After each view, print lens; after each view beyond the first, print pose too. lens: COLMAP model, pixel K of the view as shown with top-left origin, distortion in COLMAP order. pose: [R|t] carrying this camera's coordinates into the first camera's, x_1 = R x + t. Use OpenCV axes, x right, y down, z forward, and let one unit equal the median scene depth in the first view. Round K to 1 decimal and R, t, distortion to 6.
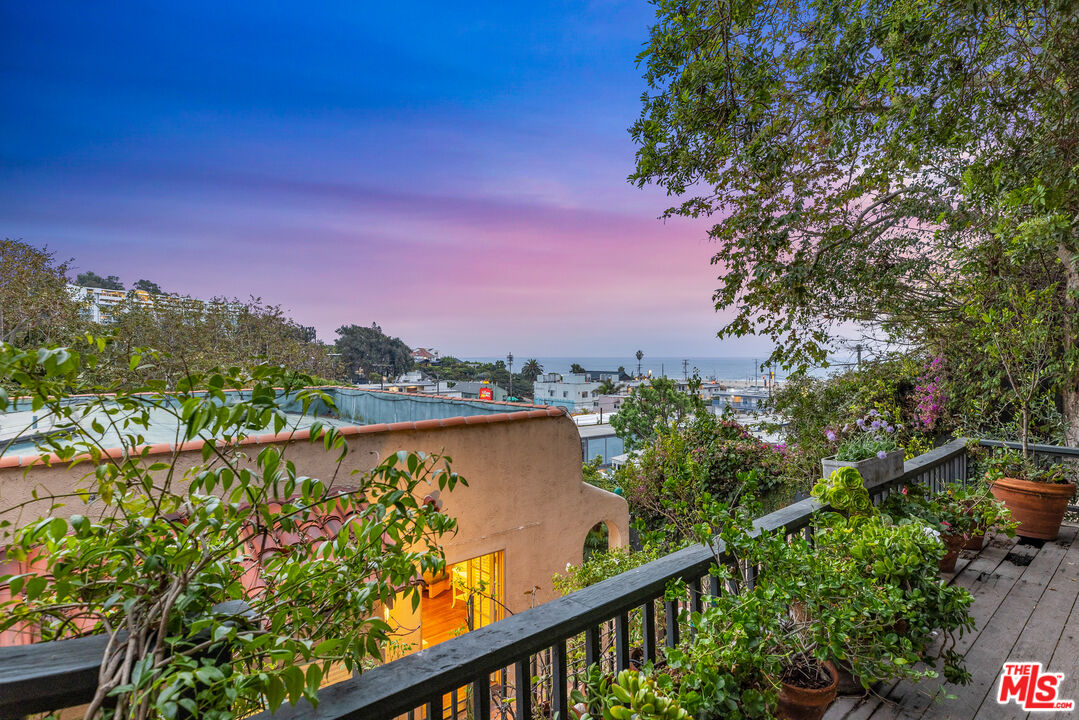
lens RADIAL K [[564.3, 0, 539.5], [0, 564.3, 360.0], [0, 0, 1]] dist [-0.001067, -0.000283]
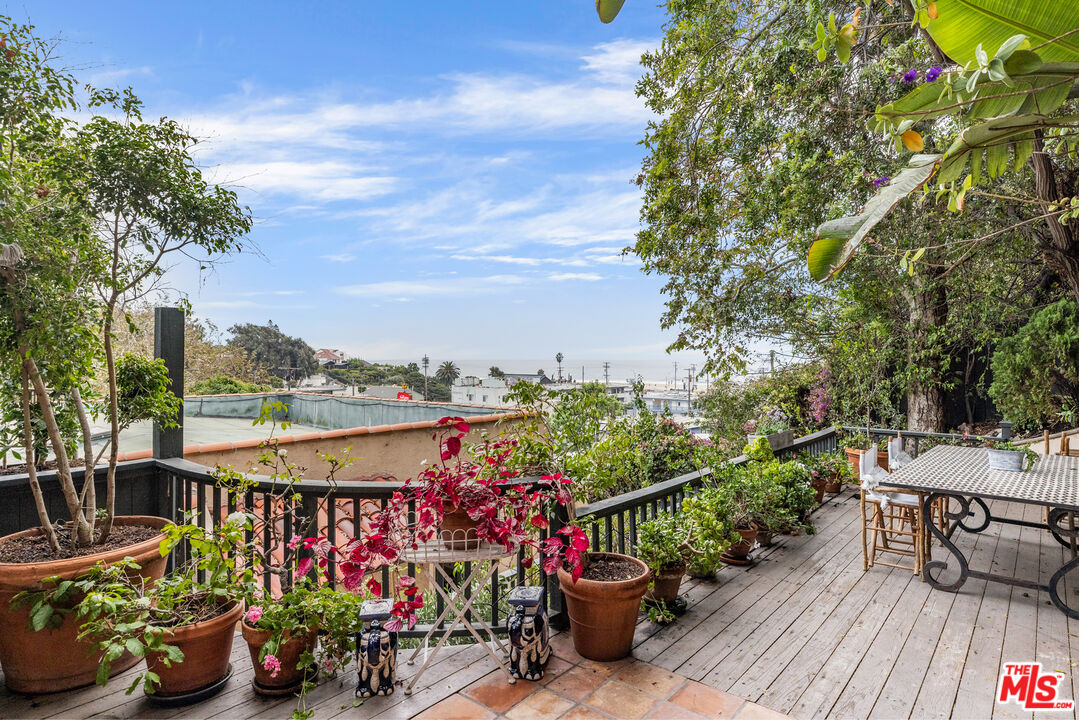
lens RADIAL K [[592.3, 0, 539.5], [0, 592.3, 360.0], [0, 0, 1]] dist [0.003472, 0.000728]
pose [[0.990121, 0.003381, 0.140172, -0.112221], [-0.002740, 0.999985, -0.004763, -0.011914], [-0.140186, 0.004332, 0.990116, -0.205694]]
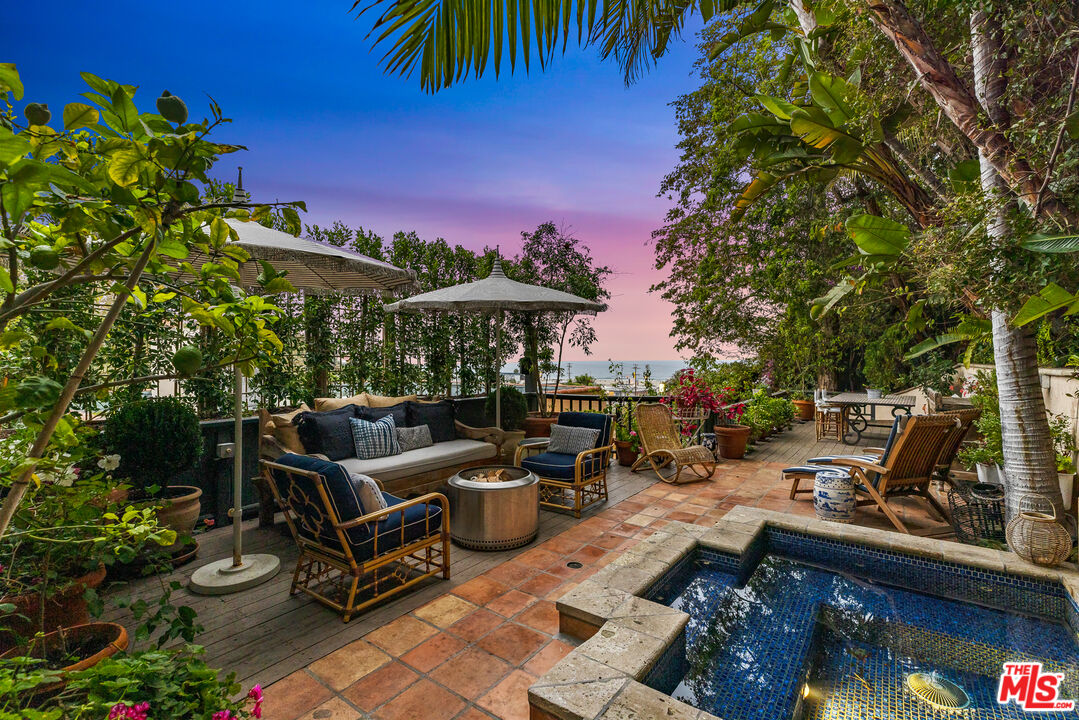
lens RADIAL K [[477.0, 0, 539.5], [0, 477.0, 360.0], [0, 0, 1]] dist [0.000213, -0.000040]
pose [[0.978751, 0.003145, 0.205029, -0.413657], [-0.001342, 0.999959, -0.008934, 0.007746], [-0.205048, 0.008469, 0.978715, -0.478443]]
